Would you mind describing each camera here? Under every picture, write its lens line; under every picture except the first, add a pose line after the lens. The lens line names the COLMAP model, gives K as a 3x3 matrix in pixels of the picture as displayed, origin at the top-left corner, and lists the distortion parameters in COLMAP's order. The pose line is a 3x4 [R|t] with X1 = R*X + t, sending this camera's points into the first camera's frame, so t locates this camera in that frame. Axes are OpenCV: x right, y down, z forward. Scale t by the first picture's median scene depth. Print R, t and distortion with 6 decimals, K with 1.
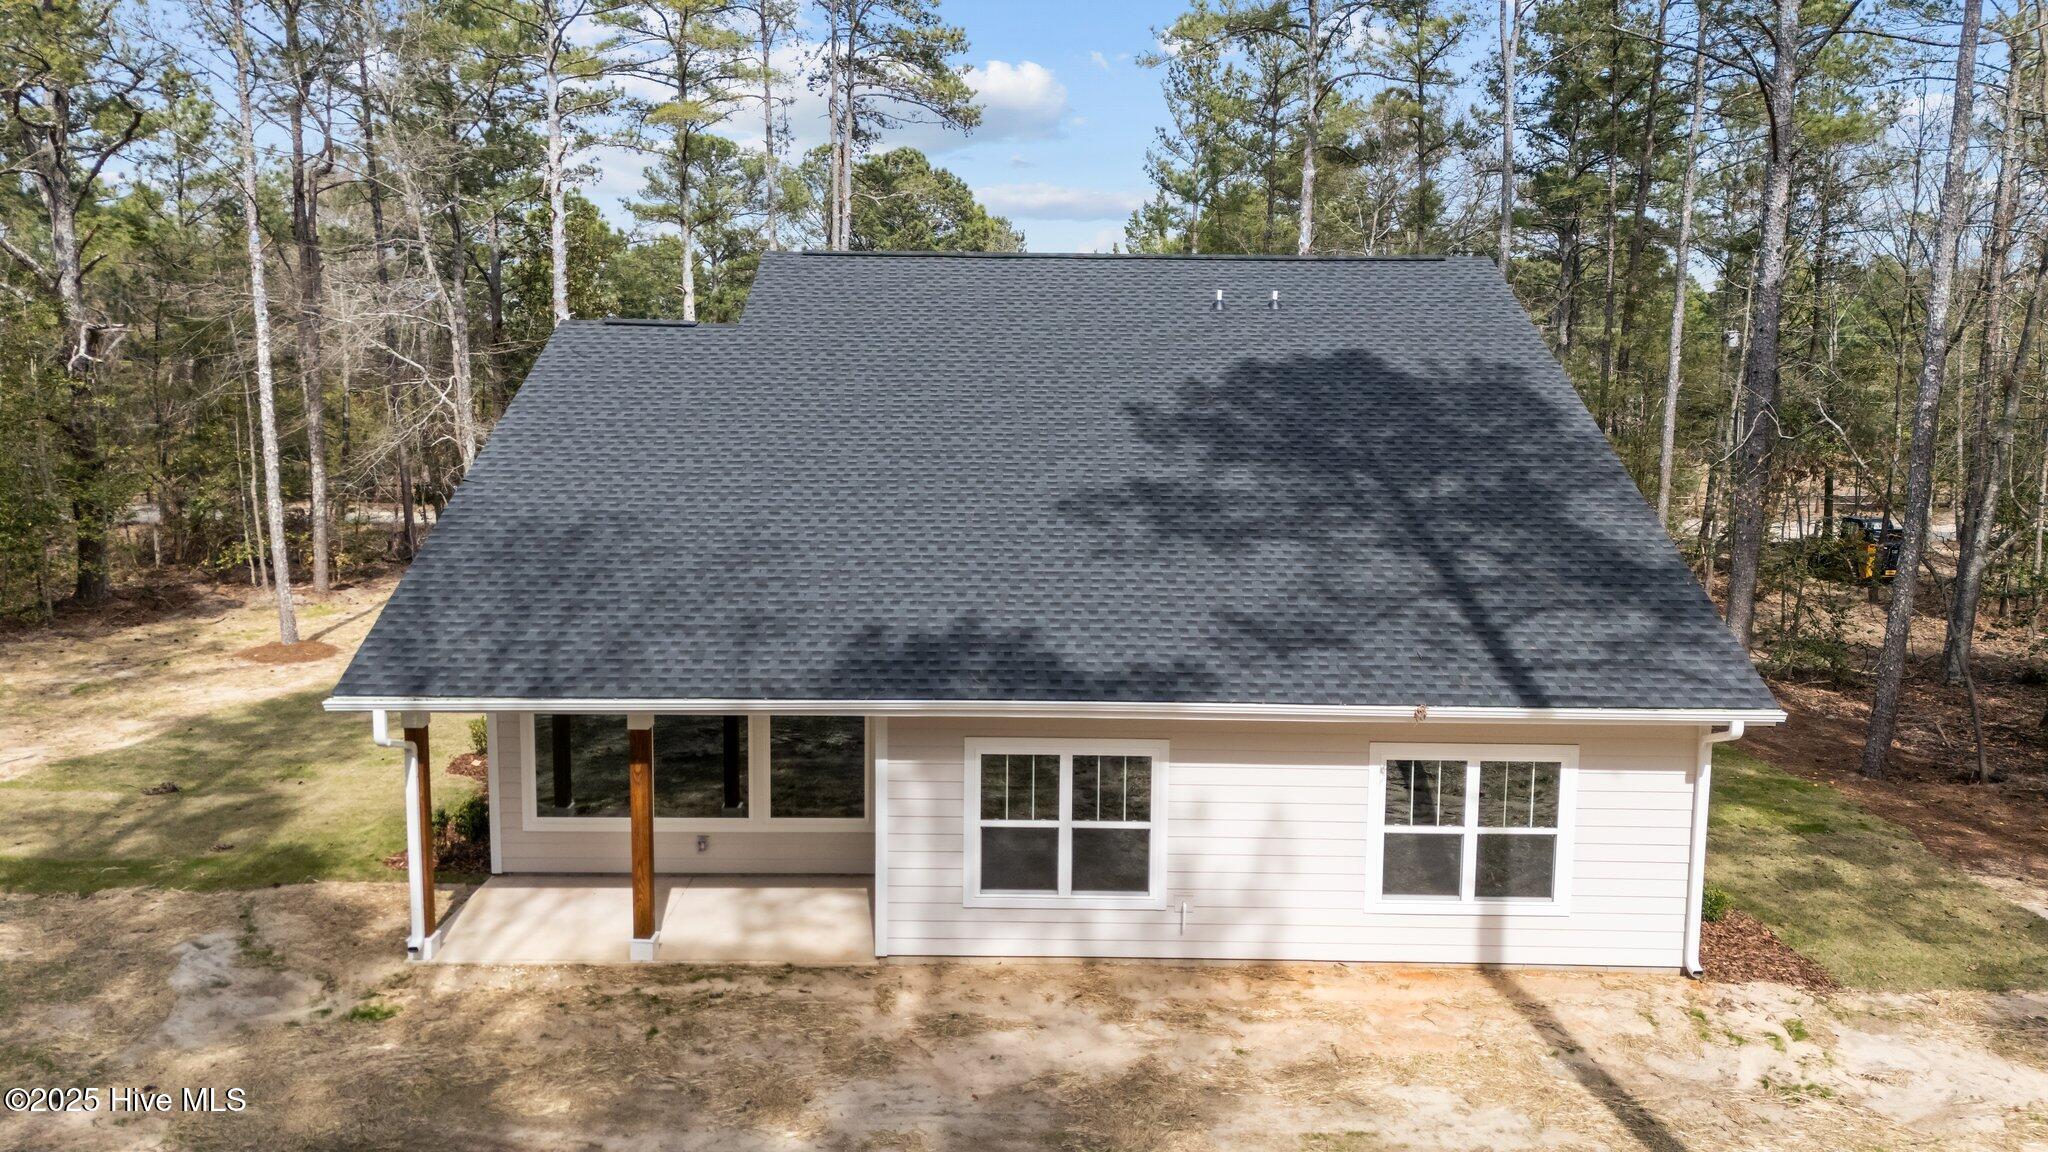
lens RADIAL K [[1480.4, 0, 990.9], [0, 1480.4, 569.6], [0, 0, 1]] dist [0.082567, -0.073809]
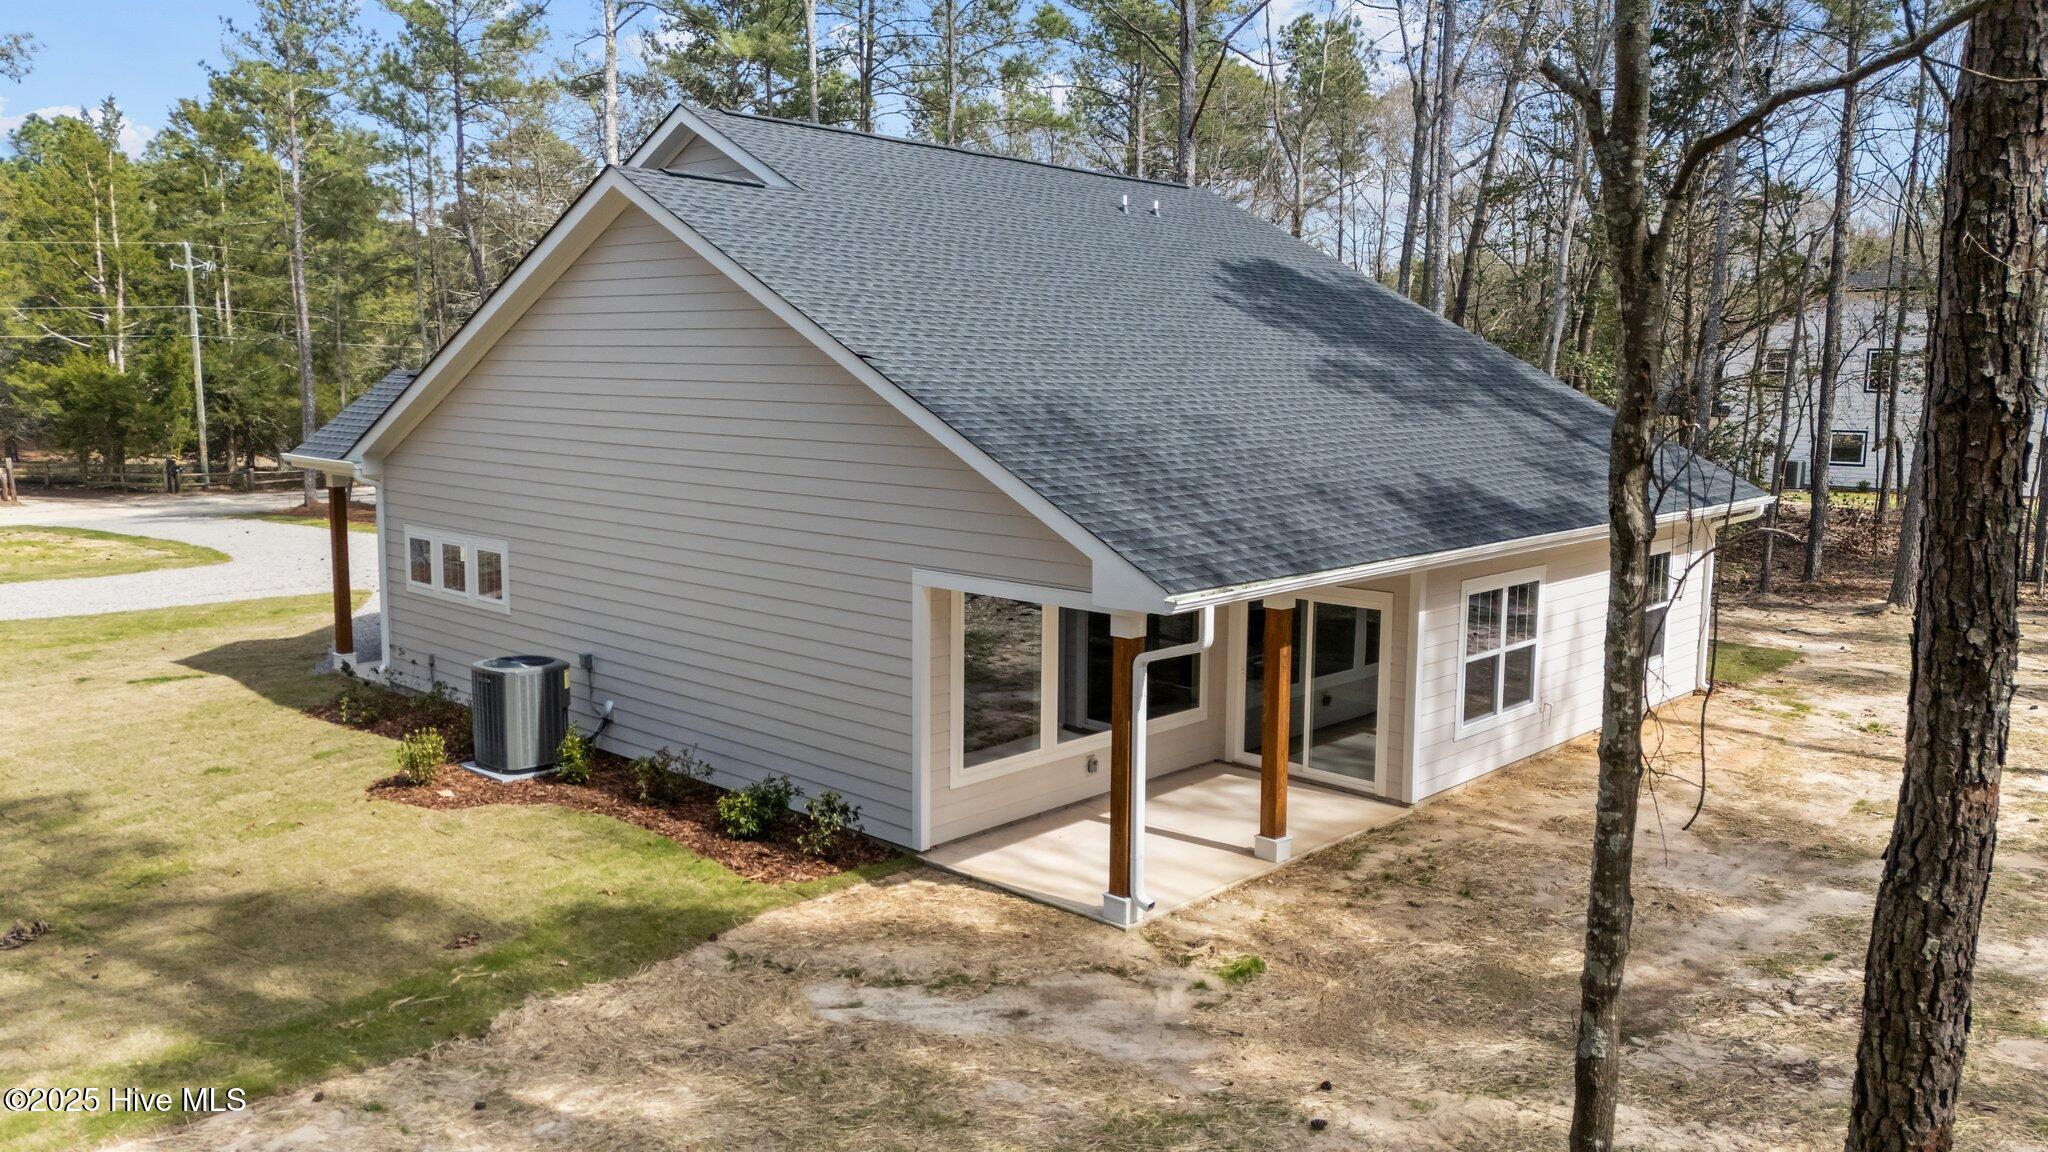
lens RADIAL K [[1480.4, 0, 990.9], [0, 1480.4, 569.6], [0, 0, 1]] dist [0.082567, -0.073809]
pose [[0.687814, -0.098168, 0.719218, -1.007742], [0.094484, 0.994491, 0.045382, 0.023330], [-0.719711, 0.036740, 0.693300, 0.487305]]
